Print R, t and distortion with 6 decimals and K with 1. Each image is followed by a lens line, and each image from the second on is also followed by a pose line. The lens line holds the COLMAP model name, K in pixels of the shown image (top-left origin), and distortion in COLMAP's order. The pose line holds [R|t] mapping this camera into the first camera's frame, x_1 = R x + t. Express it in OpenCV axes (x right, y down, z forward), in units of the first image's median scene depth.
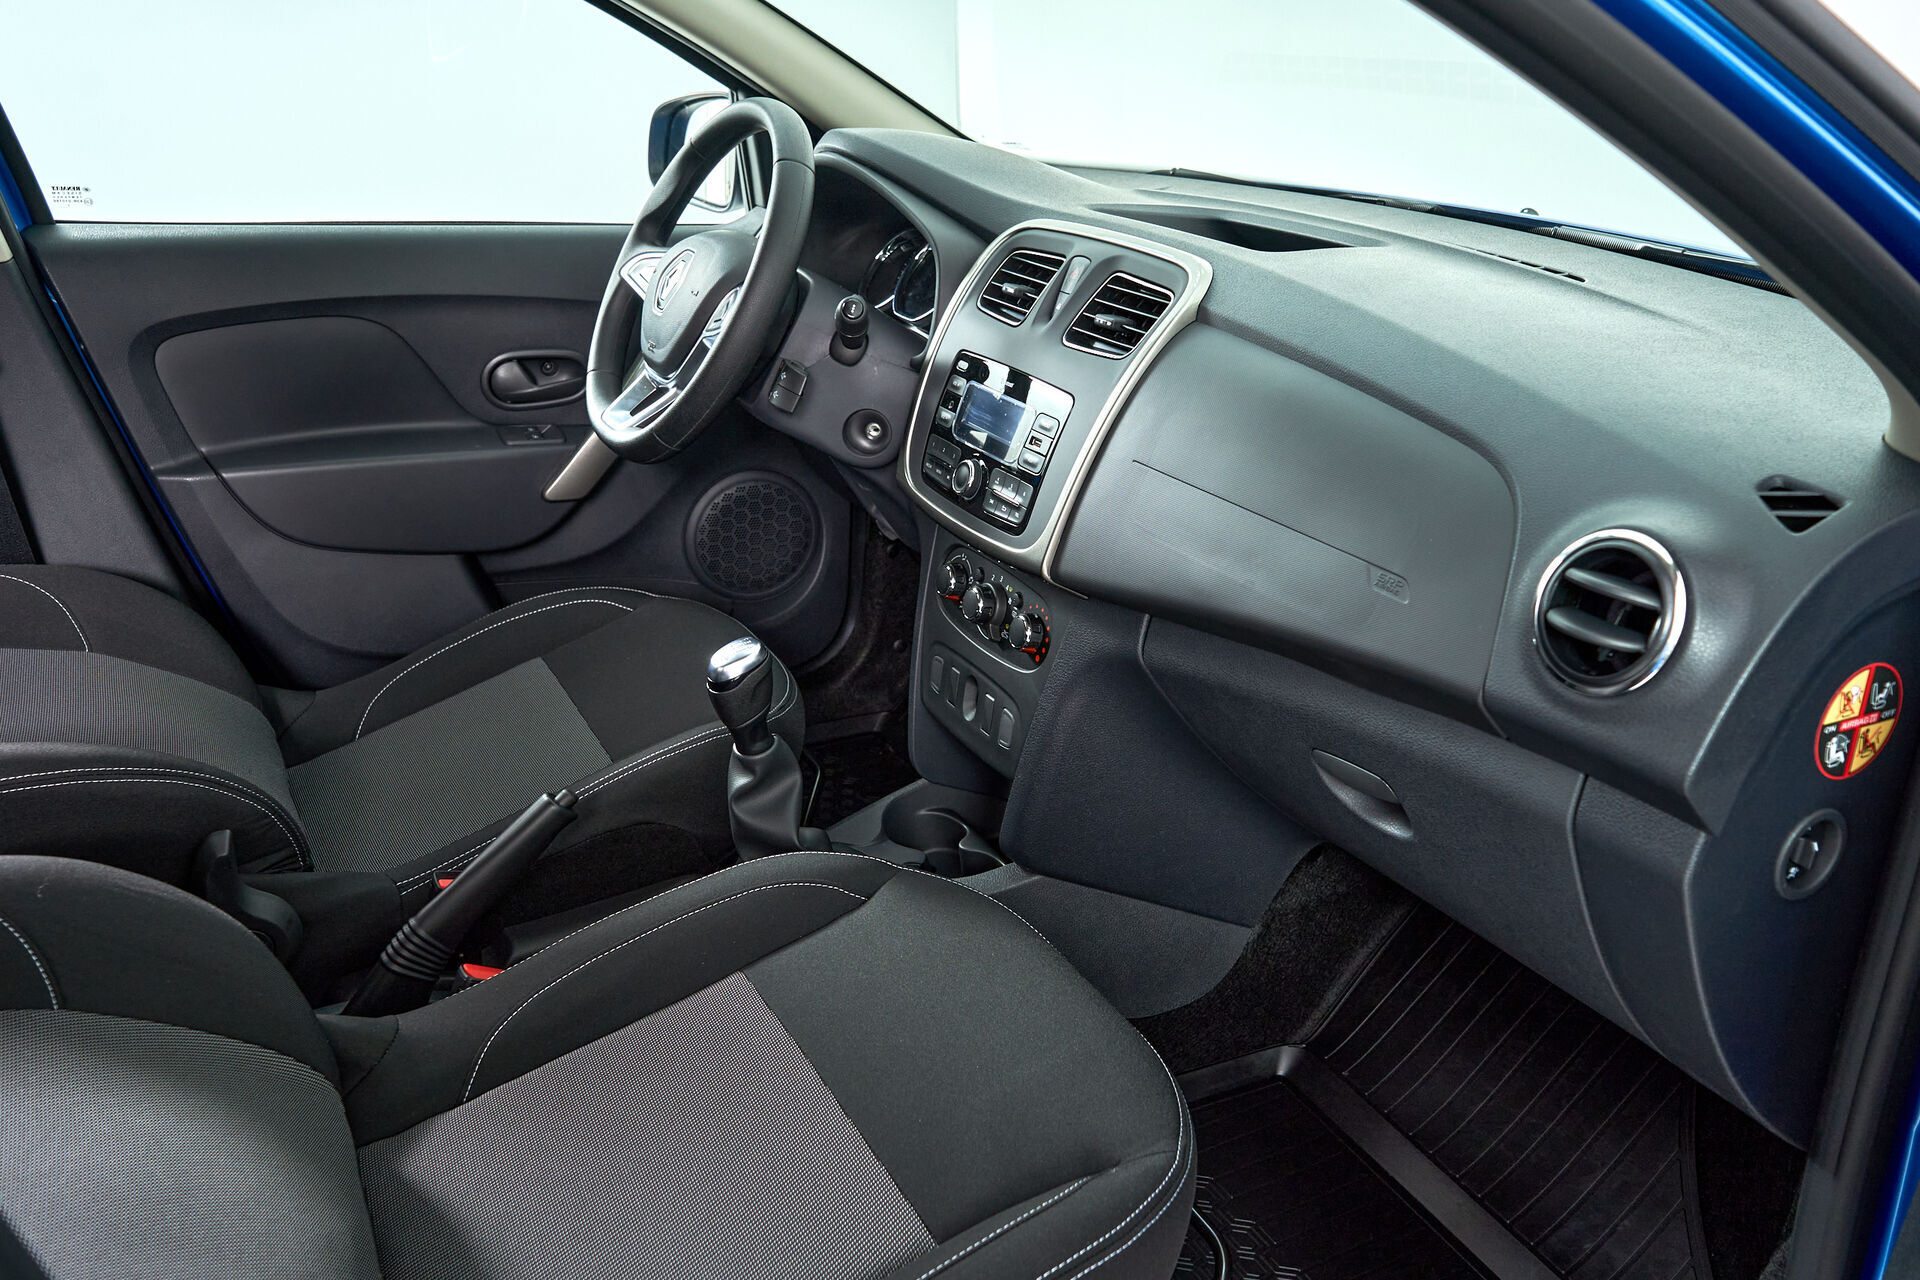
lens RADIAL K [[1559.5, 0, 944.8], [0, 1559.5, 636.0], [0, 0, 1]] dist [0.005784, -0.027203]
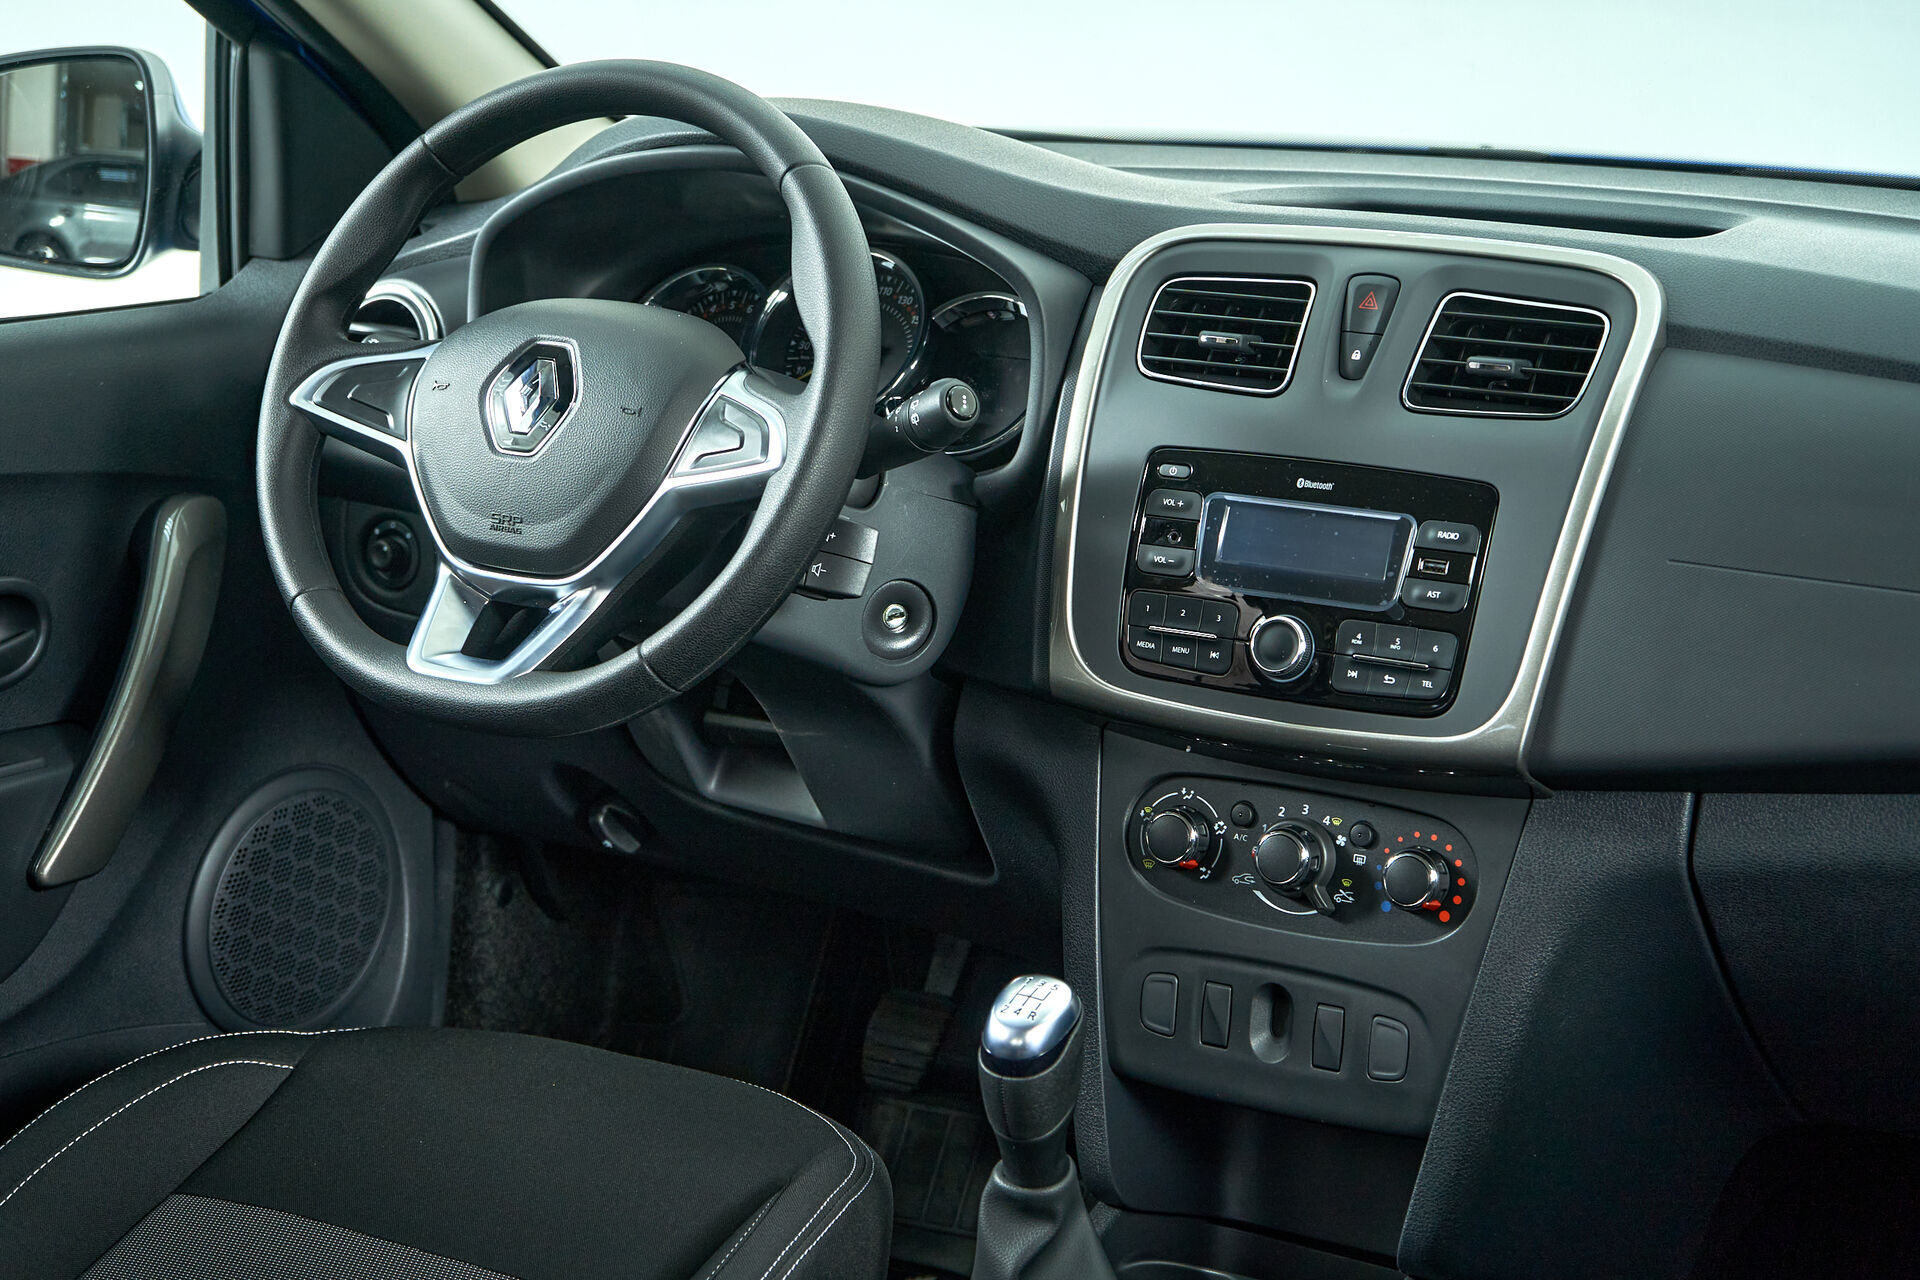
lens RADIAL K [[3482.1, 0, 967.0], [0, 3482.1, 634.3], [0, 0, 1]] dist [-0.034876, 0.000000]
pose [[0.842730, -0.142682, 0.519083, -0.756320], [0.212966, 0.973938, -0.078039, -0.025414], [-0.494420, 0.176313, 0.851154, -0.082732]]
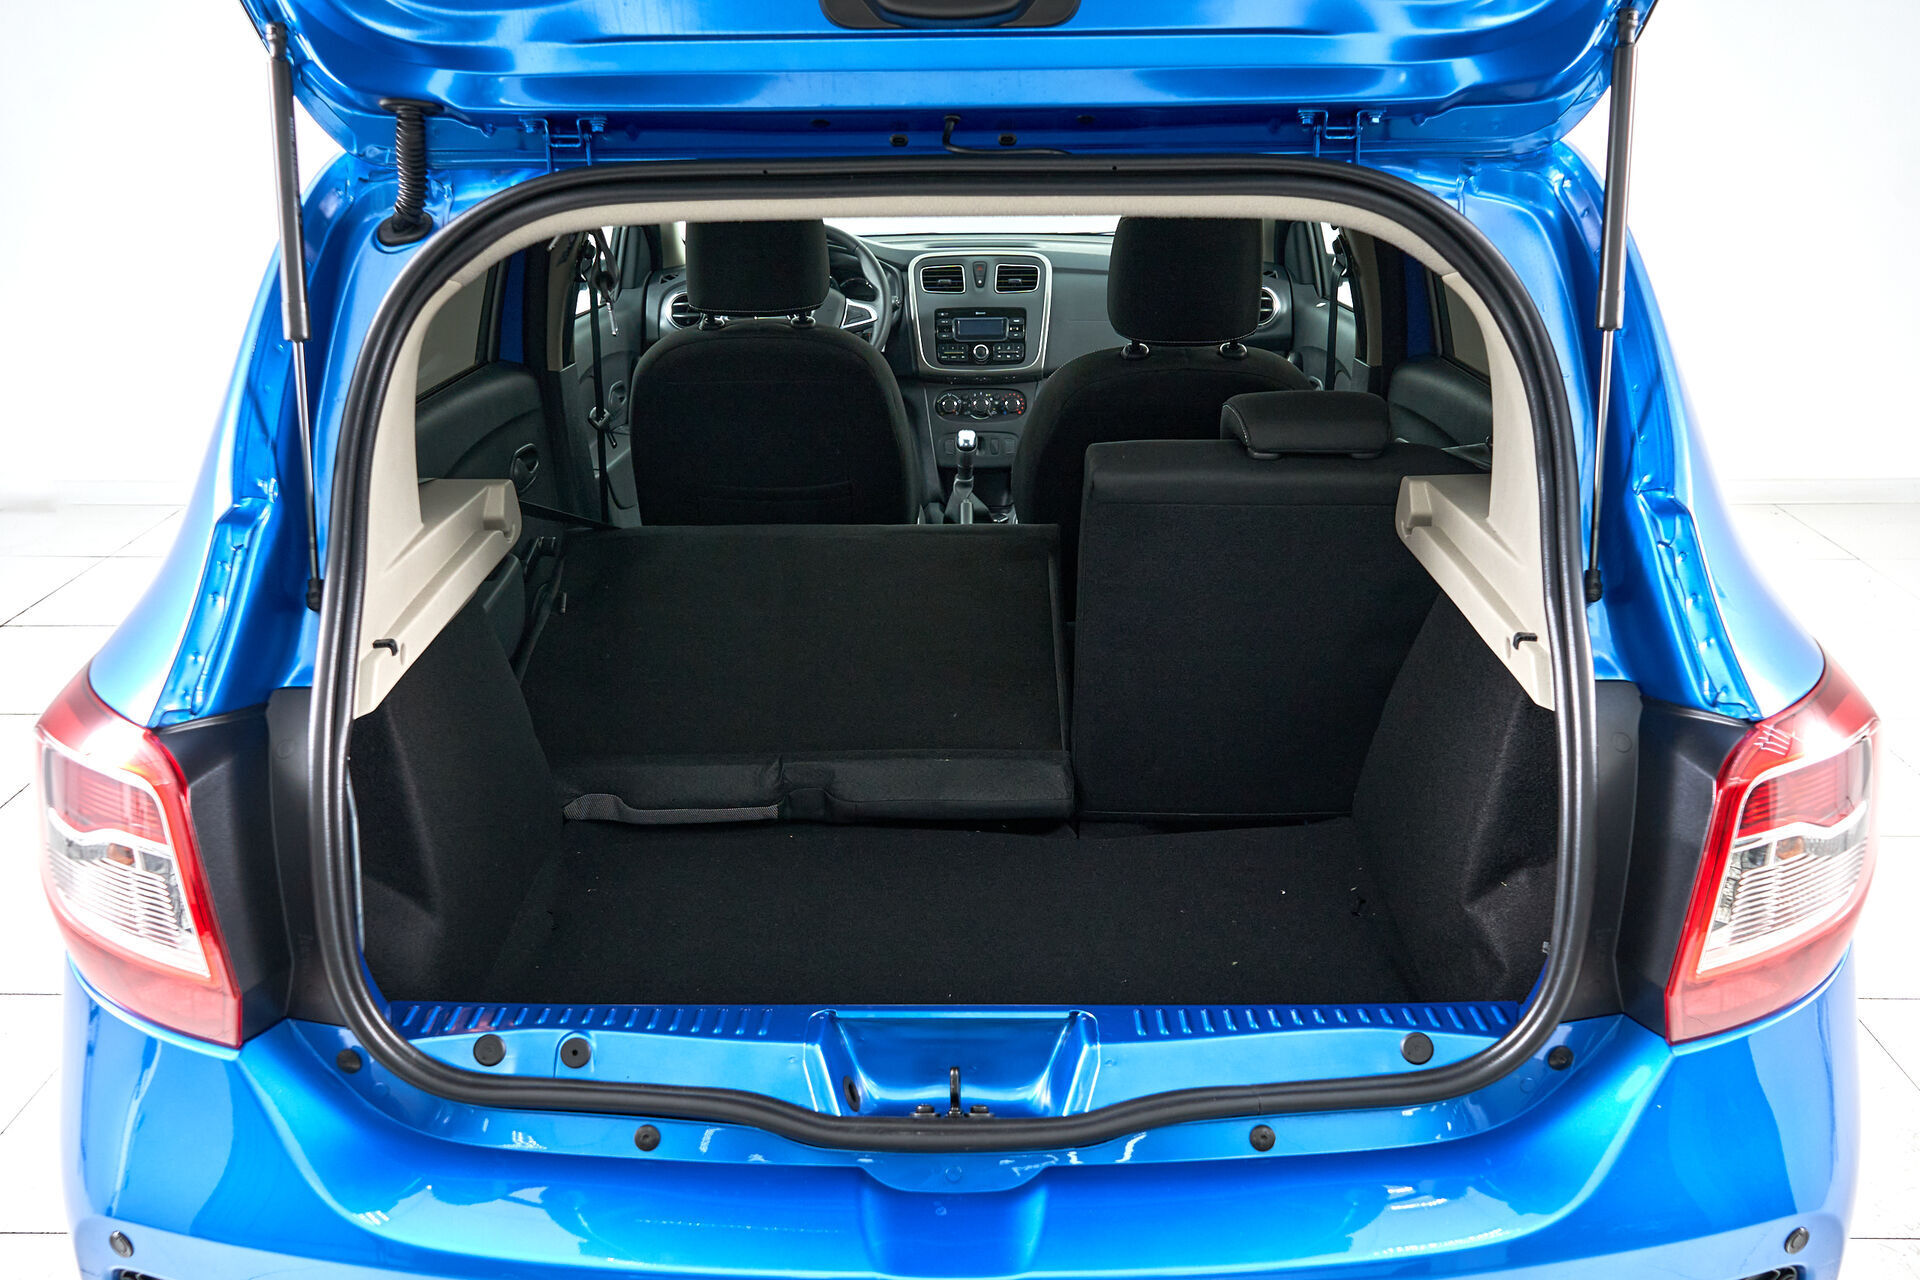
lens RADIAL K [[1559.5, 0, 956.2], [0, 1559.5, 656.1], [0, 0, 1]] dist [0.005784, -0.027203]
pose [[0.453074, -0.335676, 0.825861, -2.192414], [0.354909, 0.917738, 0.178314, -0.109891], [-0.817780, 0.212316, 0.534937, -0.217442]]
